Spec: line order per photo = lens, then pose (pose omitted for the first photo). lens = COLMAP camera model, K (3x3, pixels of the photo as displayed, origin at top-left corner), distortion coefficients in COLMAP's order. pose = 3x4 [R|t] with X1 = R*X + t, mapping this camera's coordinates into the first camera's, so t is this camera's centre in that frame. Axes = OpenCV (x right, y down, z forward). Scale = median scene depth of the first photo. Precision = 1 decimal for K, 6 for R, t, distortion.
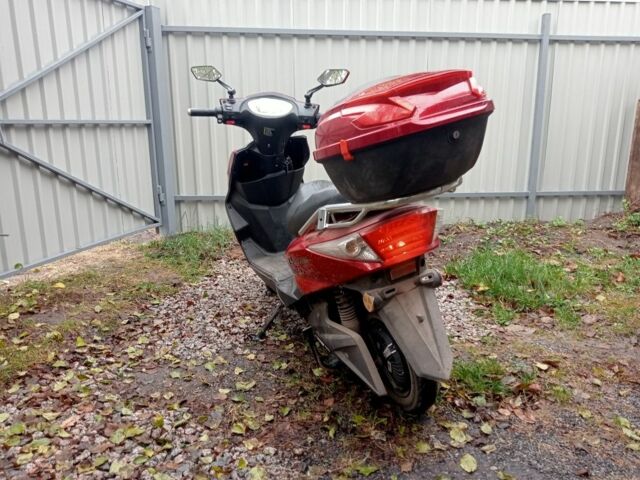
lens RADIAL K [[498.8, 0, 323.3], [0, 498.8, 239.6], [0, 0, 1]] dist [0.030591, -0.053301]
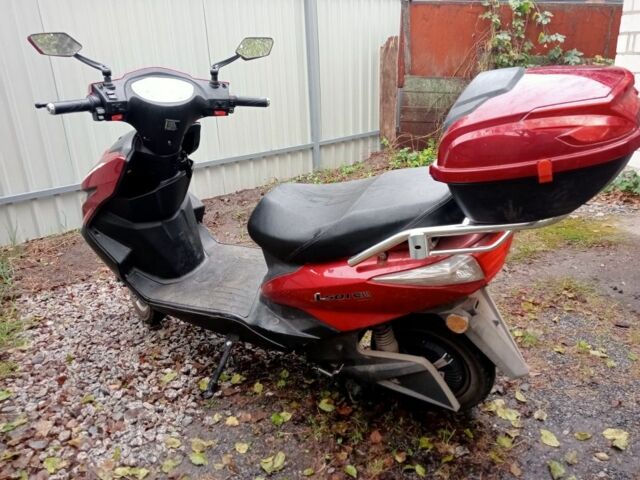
lens RADIAL K [[498.8, 0, 320.8], [0, 498.8, 240.9], [0, 0, 1]] dist [0.030591, -0.053301]
pose [[0.807077, -0.233801, 0.542185, -0.365312], [0.169552, 0.971358, 0.166479, -0.136075], [-0.565579, -0.042433, 0.823602, 0.271300]]
